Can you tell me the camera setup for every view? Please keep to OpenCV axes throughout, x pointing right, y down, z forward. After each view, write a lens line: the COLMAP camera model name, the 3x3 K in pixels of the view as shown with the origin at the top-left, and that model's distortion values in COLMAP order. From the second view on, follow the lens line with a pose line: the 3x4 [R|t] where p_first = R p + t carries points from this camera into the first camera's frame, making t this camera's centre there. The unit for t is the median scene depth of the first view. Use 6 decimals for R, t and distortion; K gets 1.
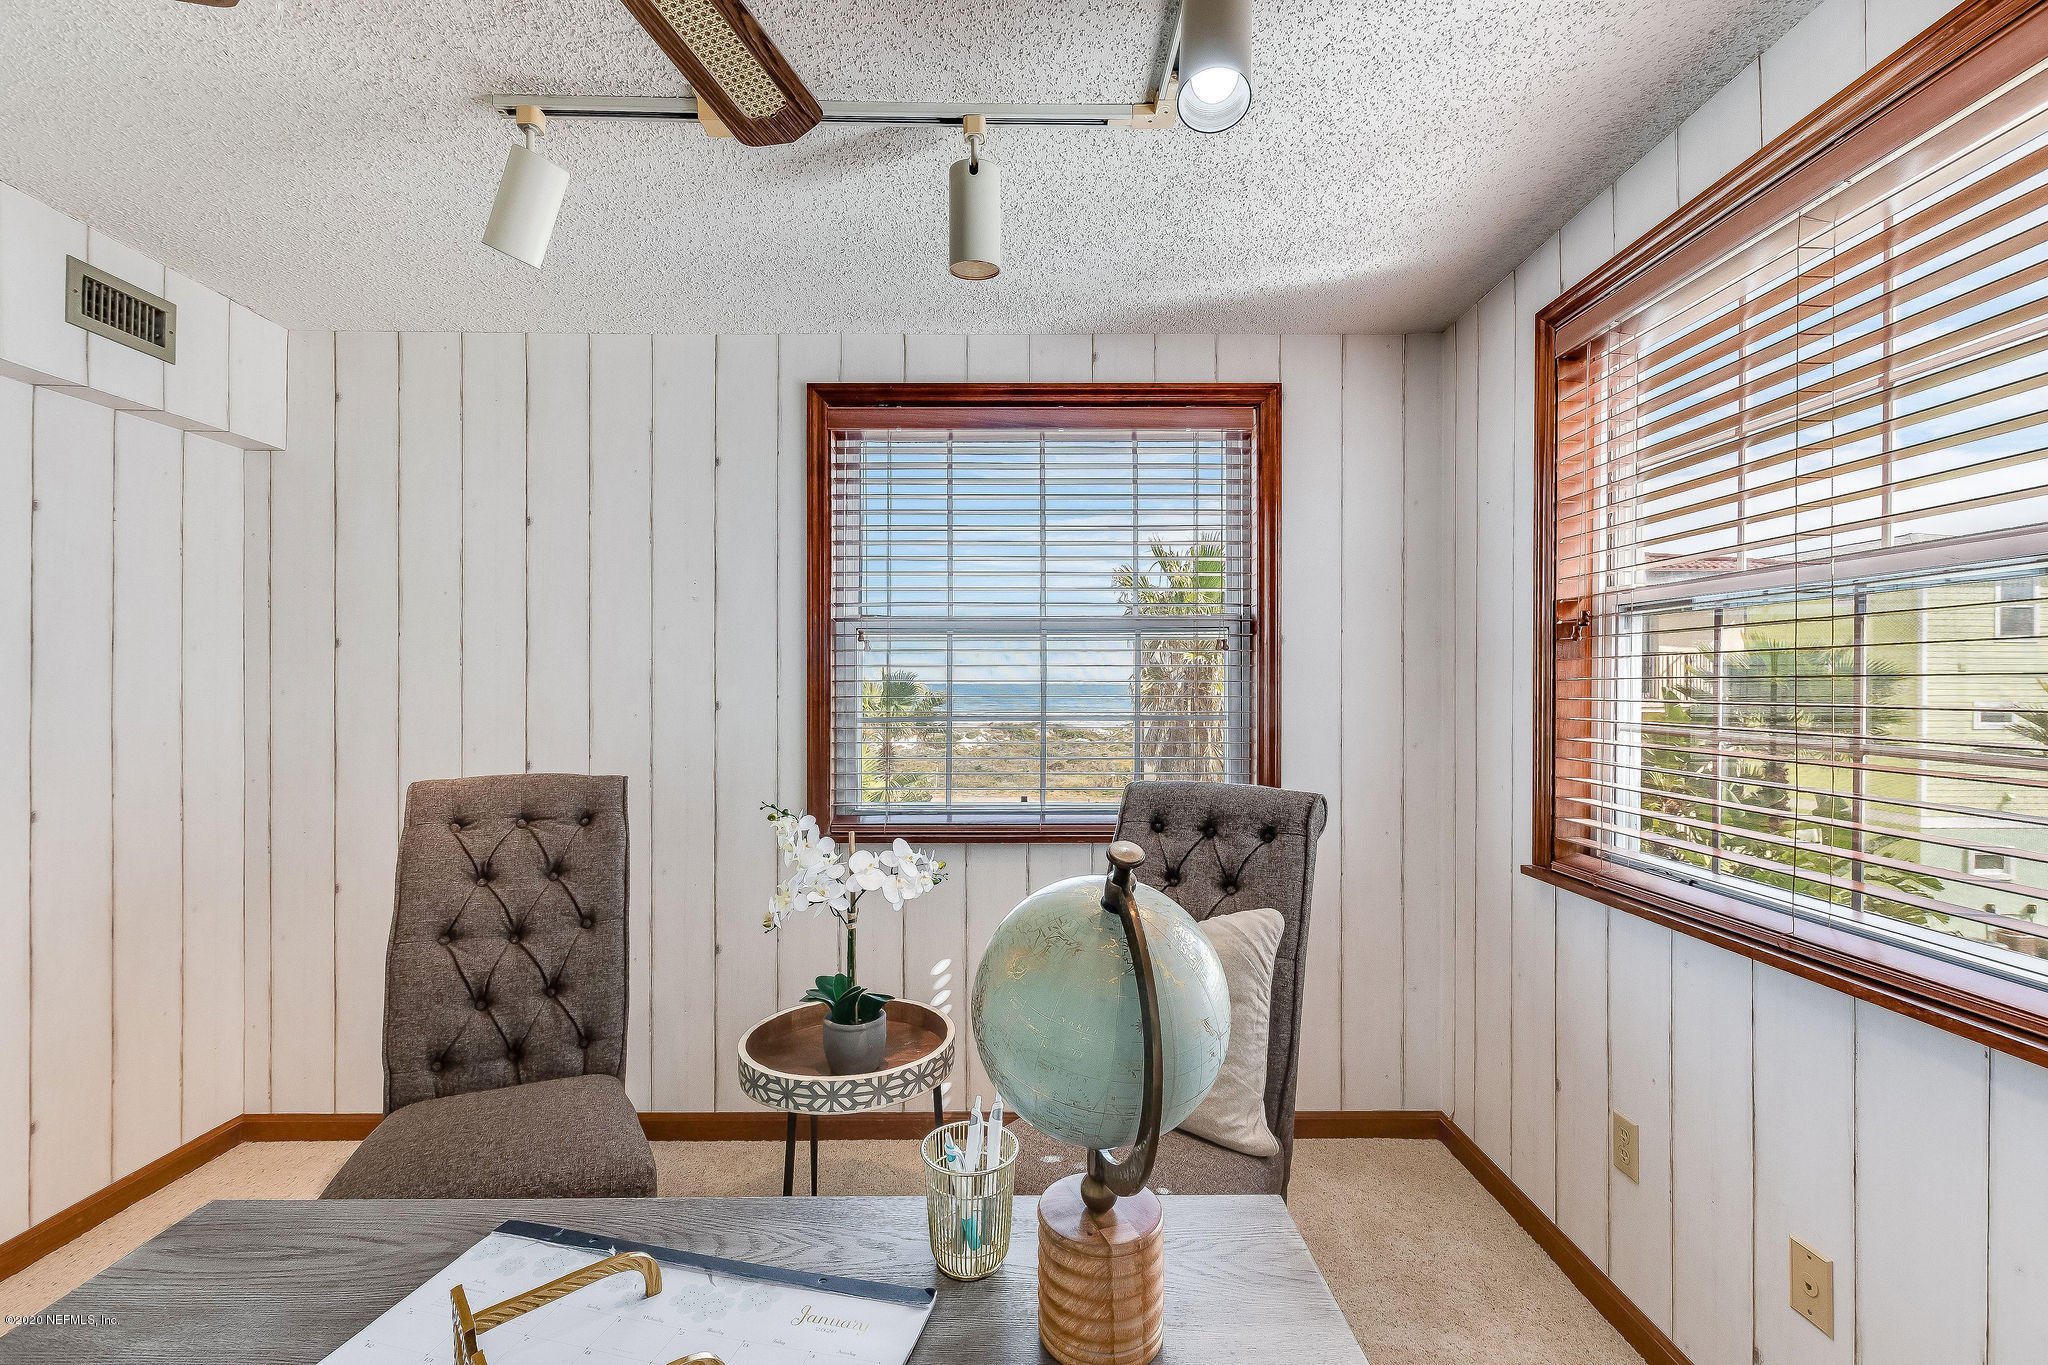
lens RADIAL K [[882.4, 0, 1024.8], [0, 882.4, 689.6], [0, 0, 1]] dist [0.001905, 0.000047]
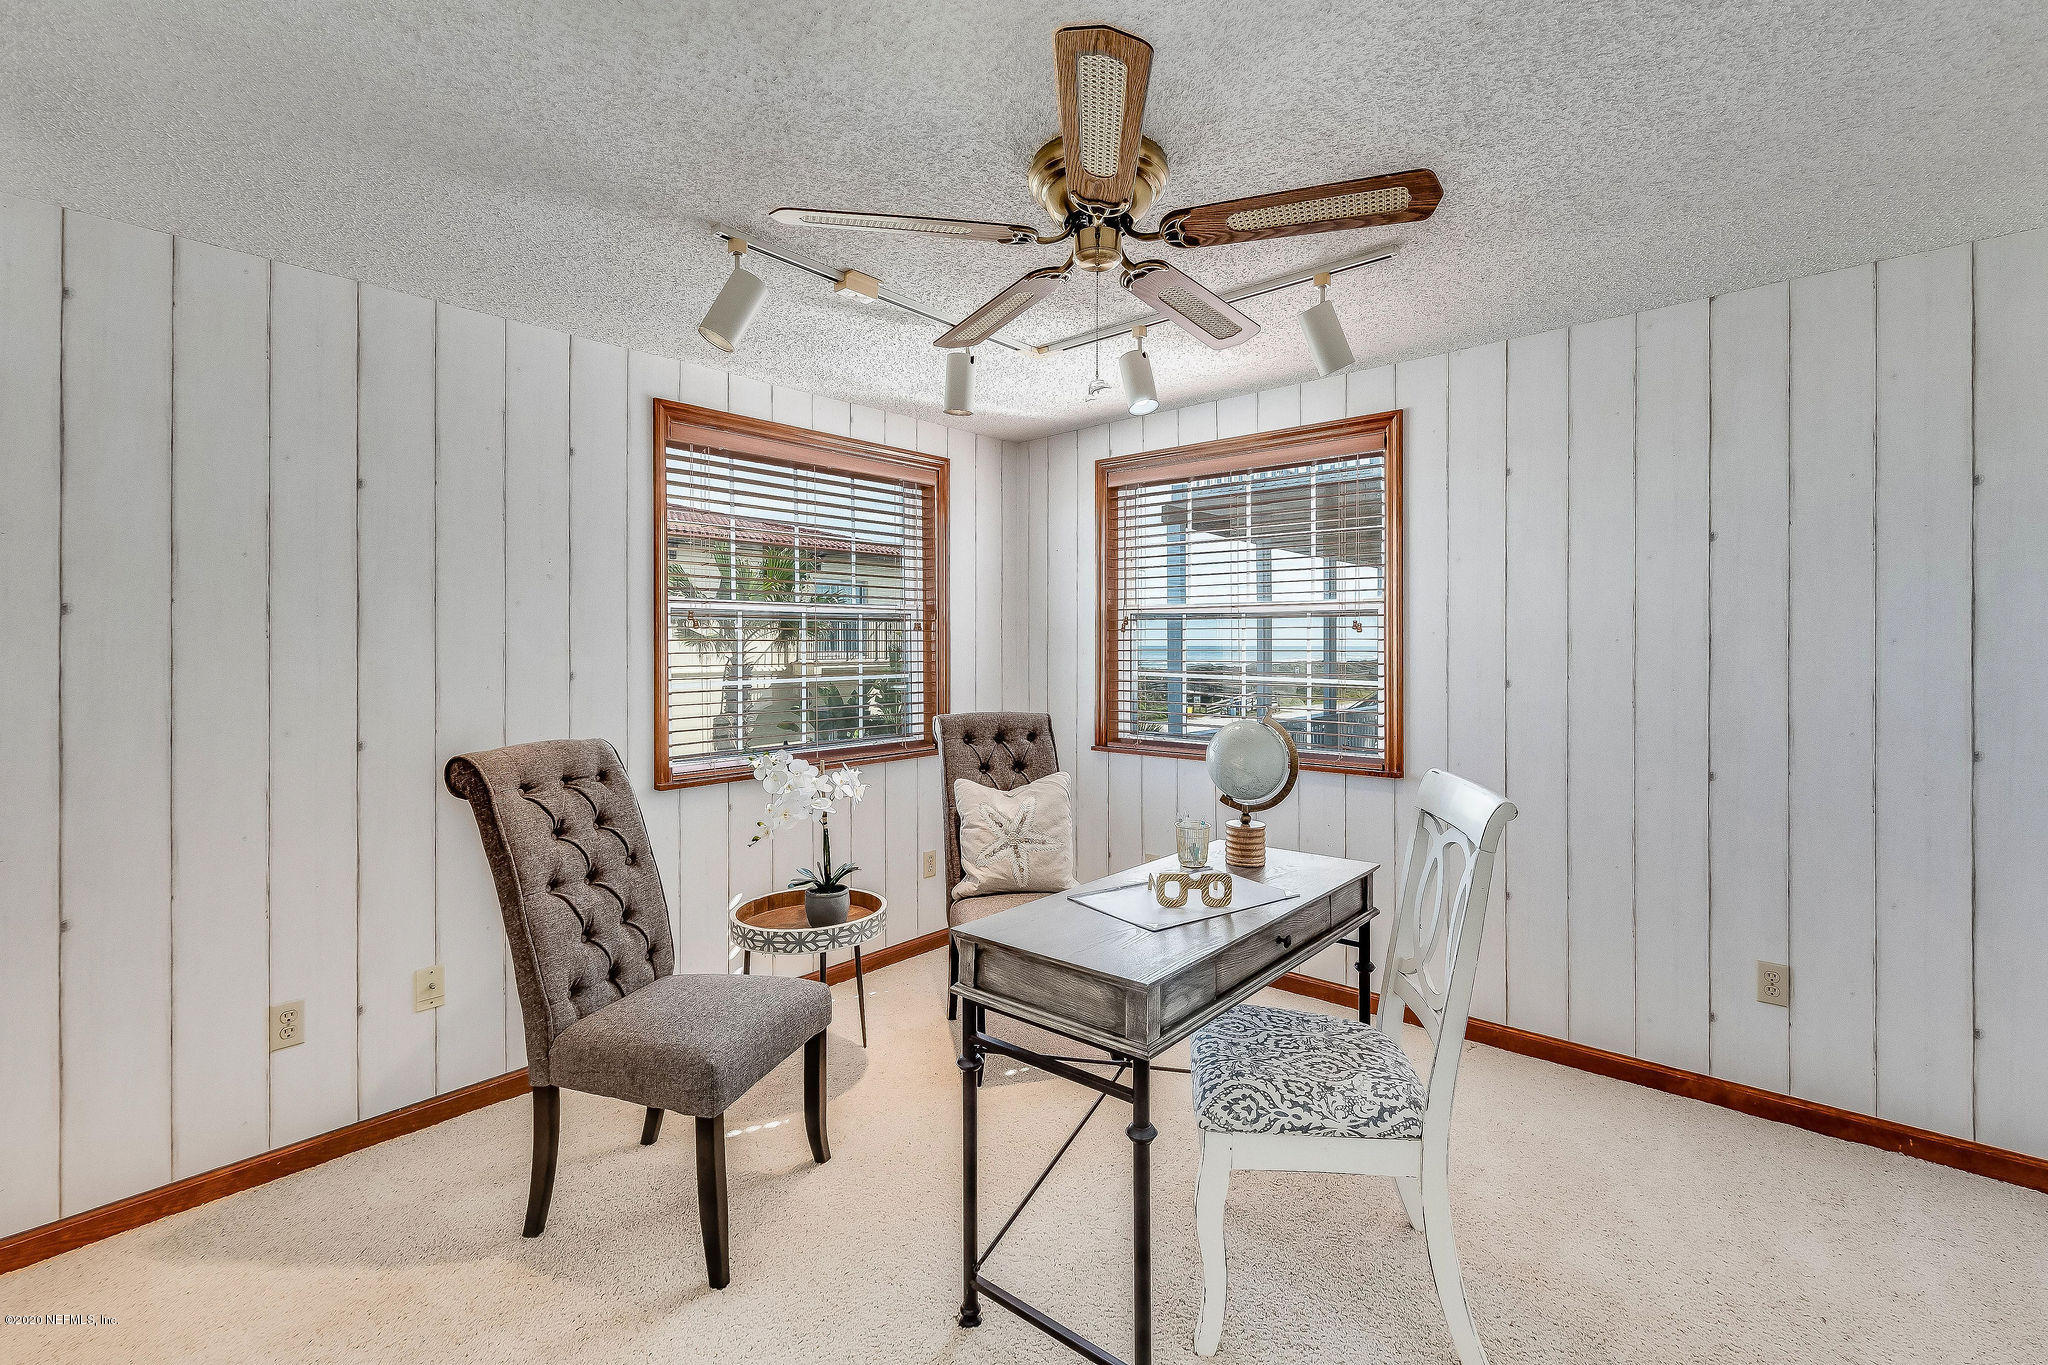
lens RADIAL K [[905.8, 0, 1035.2], [0, 905.8, 643.6], [0, 0, 1]] dist [0.001871, 0.000149]
pose [[0.650914, -0.001589, 0.759150, -1.066995], [0.006090, 0.999977, -0.003128, -0.020623], [-0.759127, 0.006659, 0.650909, -0.203817]]
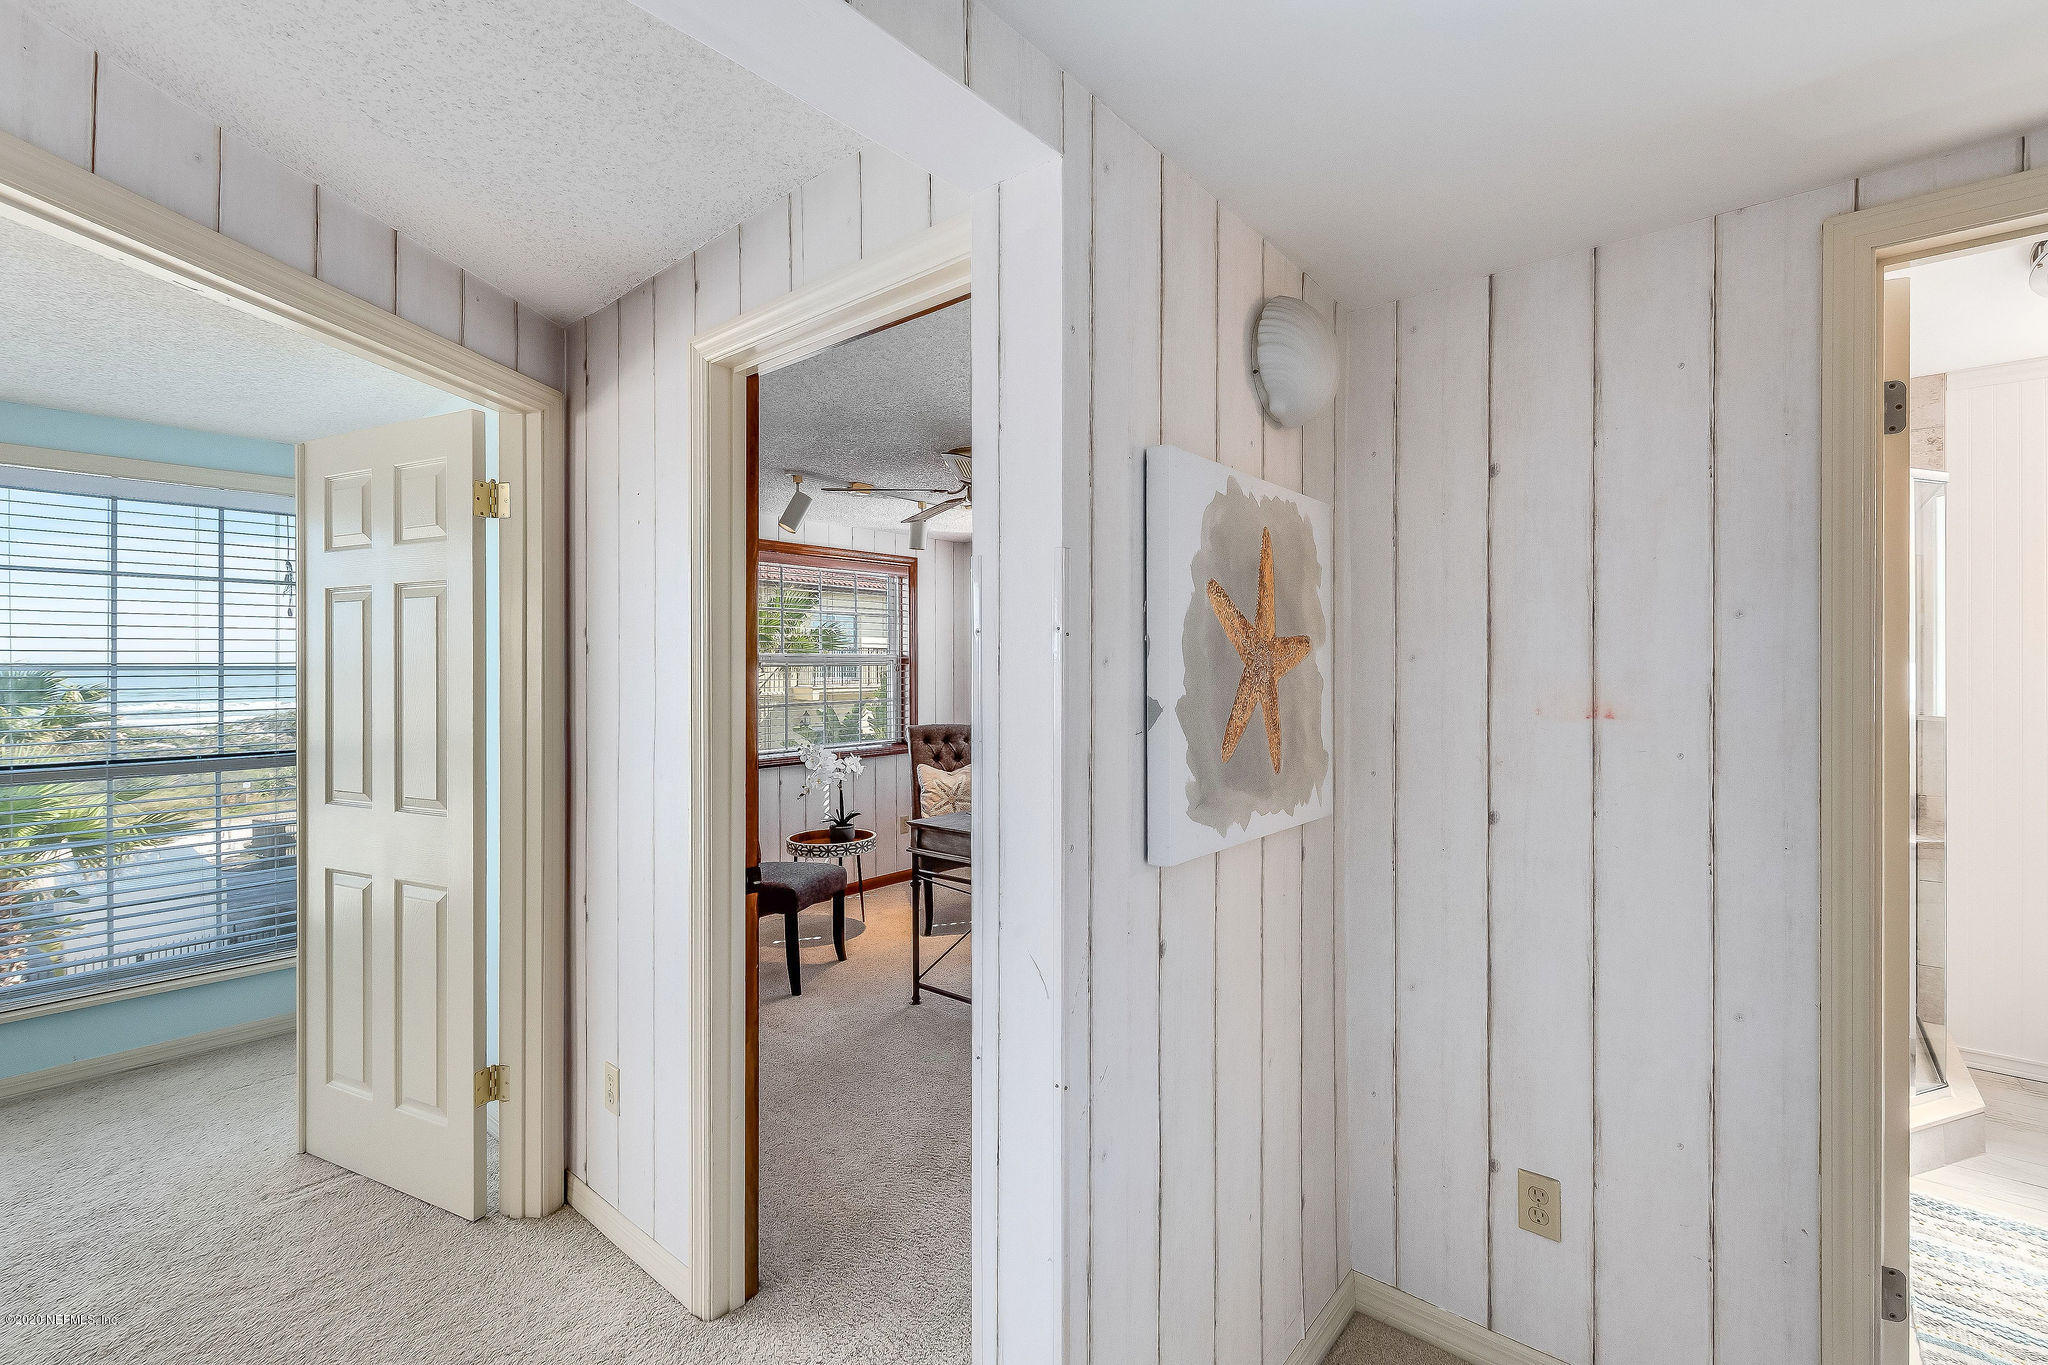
lens RADIAL K [[873.8, 0, 1023.2], [0, 873.8, 666.9], [0, 0, 1]] dist [0.003200, 0.000502]
pose [[0.646893, -0.004621, 0.762567, -1.687875], [0.008469, 0.999964, -0.001124, -0.064727], [-0.762534, 0.007185, 0.646909, -0.939444]]
